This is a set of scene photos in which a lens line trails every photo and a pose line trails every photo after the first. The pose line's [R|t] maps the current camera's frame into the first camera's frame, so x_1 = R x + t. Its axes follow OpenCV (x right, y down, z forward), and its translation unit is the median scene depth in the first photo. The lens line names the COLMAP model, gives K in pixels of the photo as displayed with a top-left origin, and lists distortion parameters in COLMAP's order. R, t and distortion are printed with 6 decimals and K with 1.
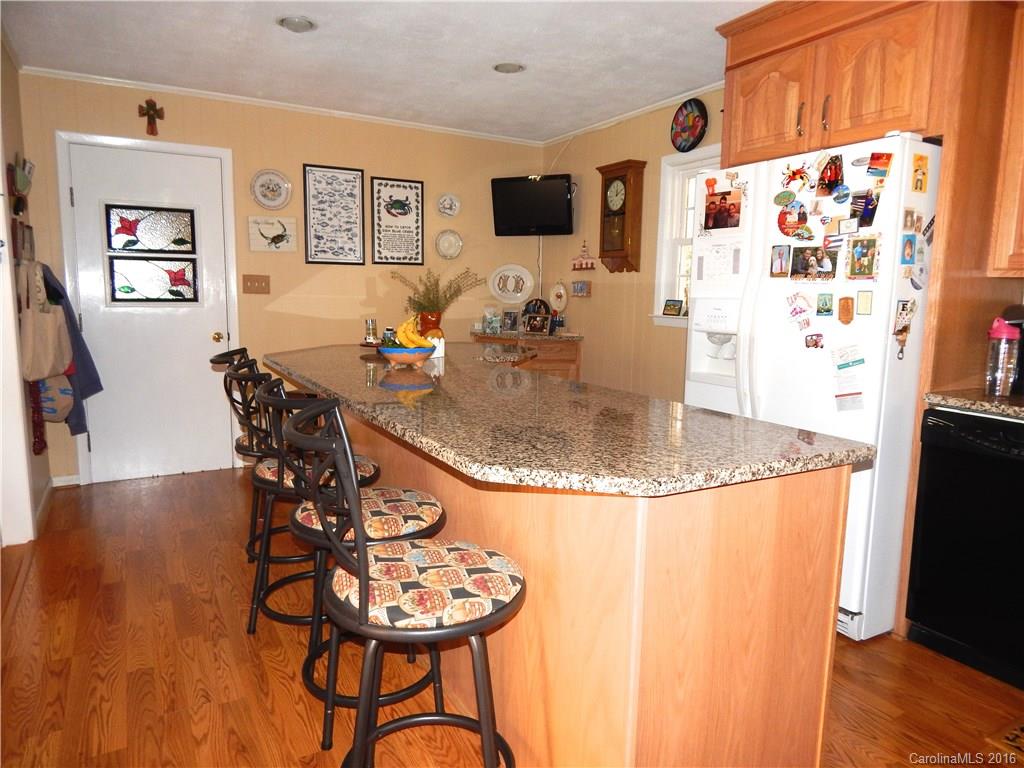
lens RADIAL K [[676.3, 0, 511.3], [0, 676.3, 386.2], [0, 0, 1]] dist [-0.014223, 0.000128]
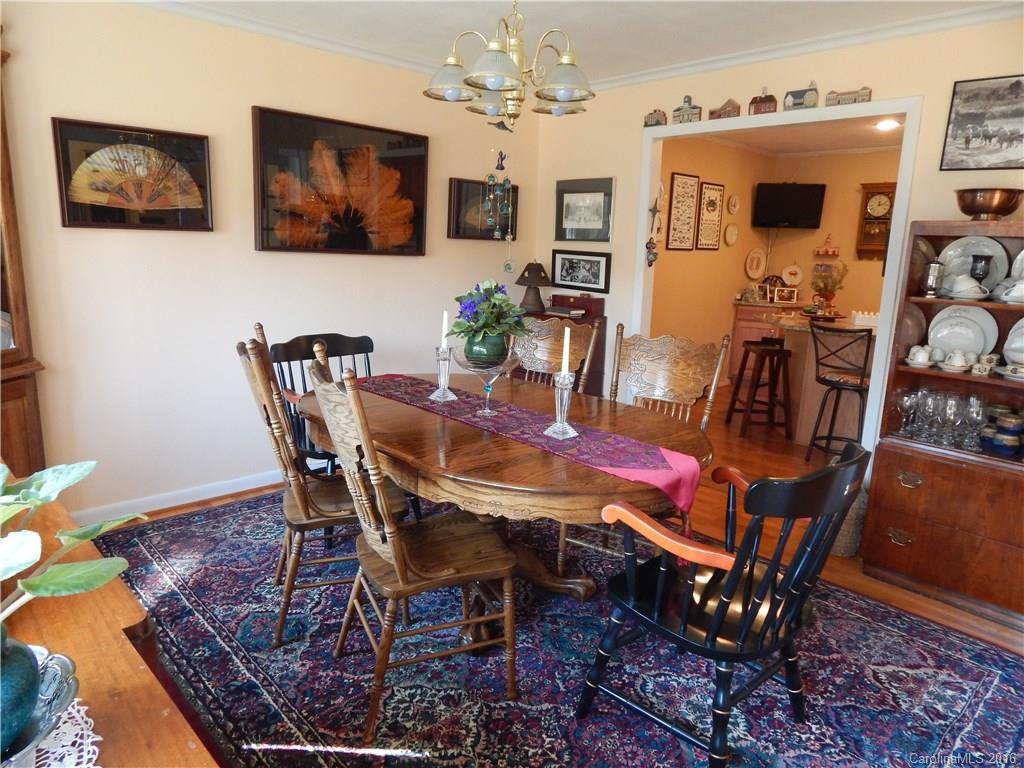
lens RADIAL K [[676.3, 0, 511.7], [0, 676.3, 384.6], [0, 0, 1]] dist [-0.014223, 0.000128]
pose [[0.968789, -0.036929, 0.245121, -0.904616], [0.020257, 0.997328, 0.070192, -0.020491], [-0.247058, -0.063036, 0.966948, -0.191299]]
